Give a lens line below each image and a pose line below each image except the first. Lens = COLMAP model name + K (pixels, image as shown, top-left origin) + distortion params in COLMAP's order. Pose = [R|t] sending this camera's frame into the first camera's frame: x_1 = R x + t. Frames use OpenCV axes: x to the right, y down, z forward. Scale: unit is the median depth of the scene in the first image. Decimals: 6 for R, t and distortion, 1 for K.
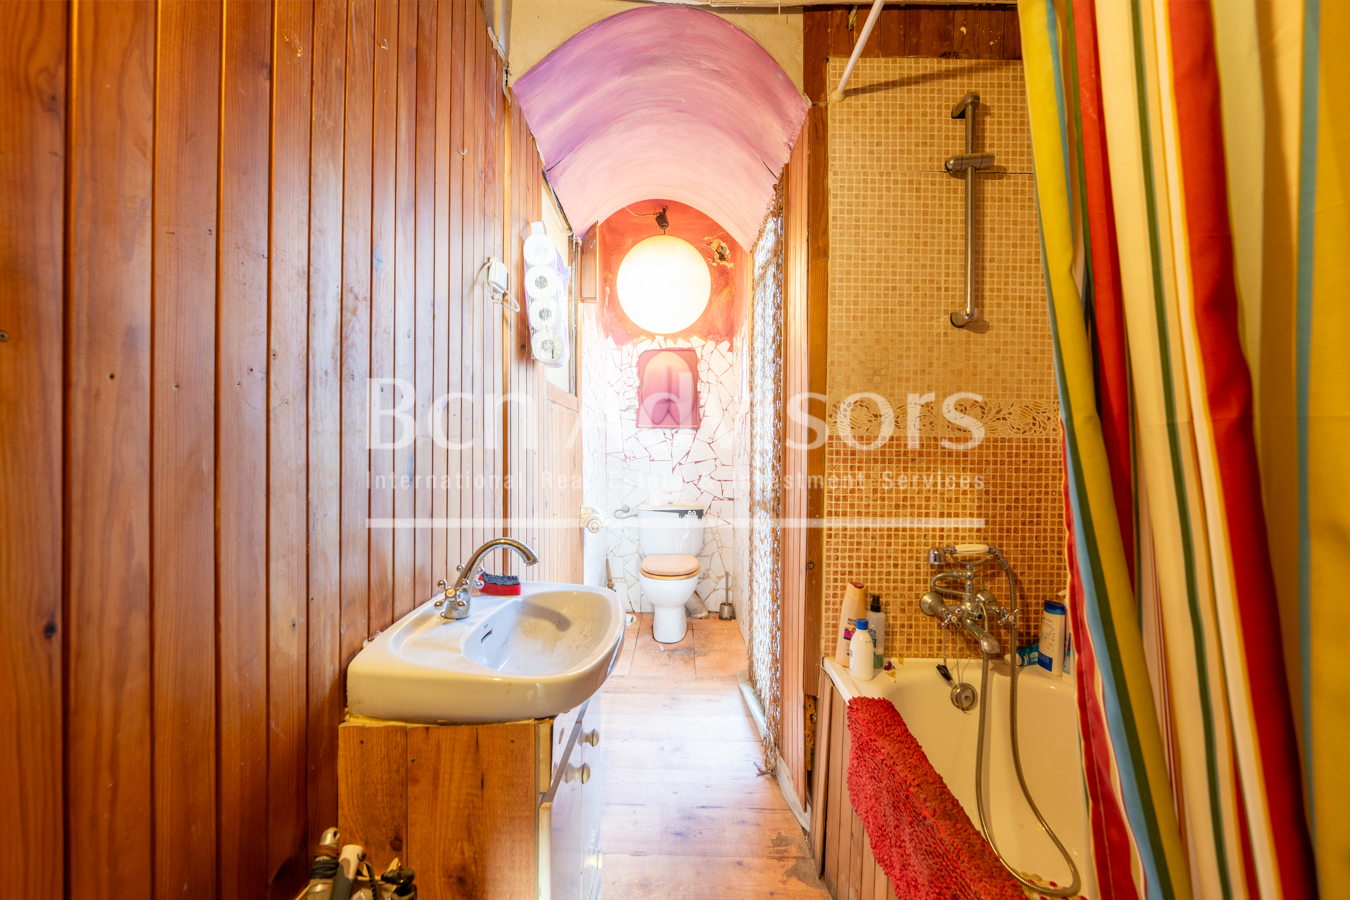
lens RADIAL K [[529.7, 0, 674.0], [0, 529.7, 439.0], [0, 0, 1]] dist [-0.001302, 0.000769]
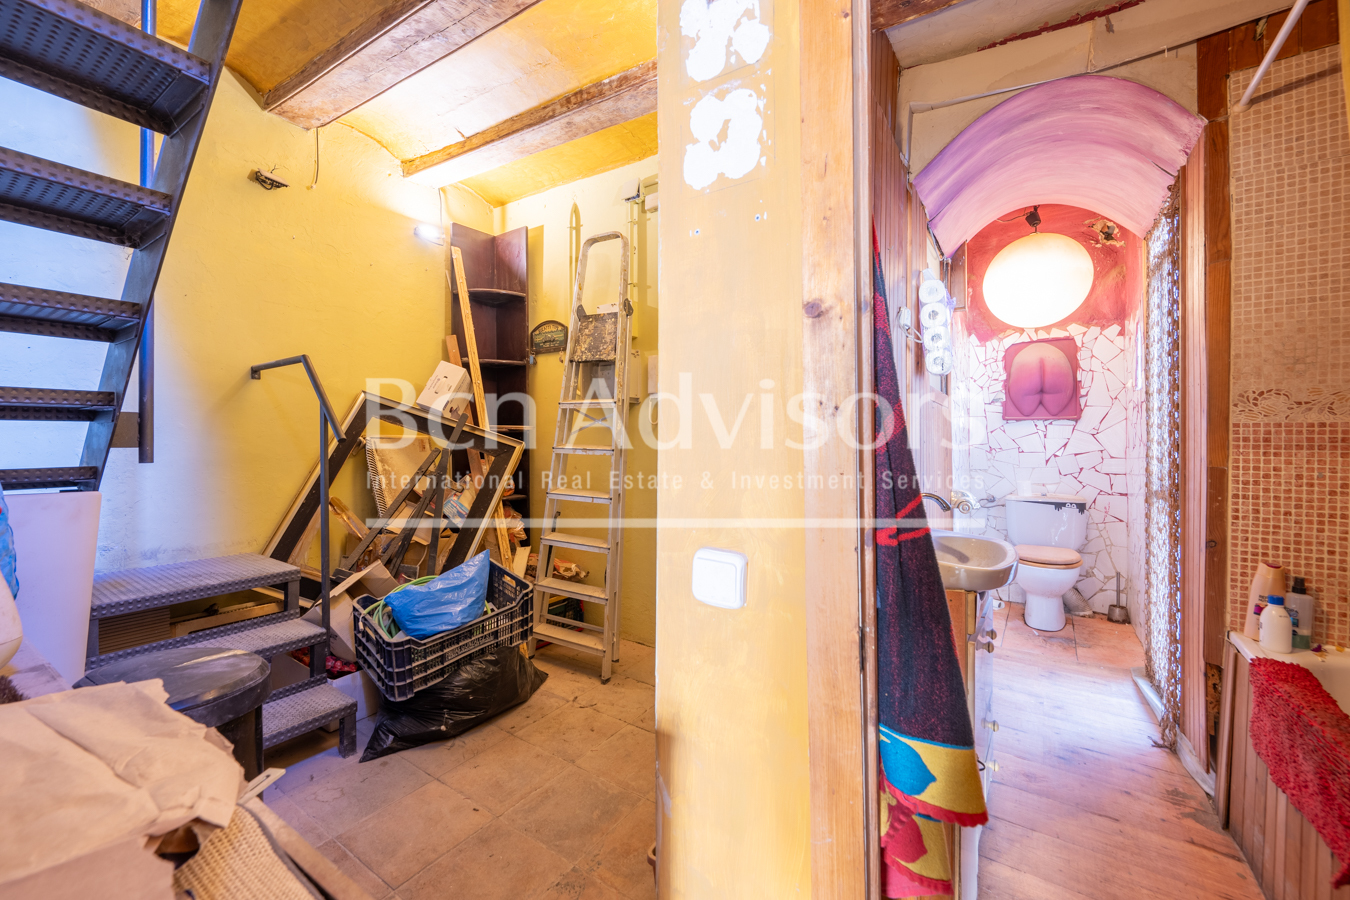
lens RADIAL K [[529.7, 0, 674.0], [0, 529.7, 439.0], [0, 0, 1]] dist [-0.001302, 0.000769]
pose [[0.822819, -0.006721, -0.568264, -0.026777], [0.012059, 0.999911, 0.005634, 0.004529], [0.568176, -0.011488, 0.822827, -0.457312]]
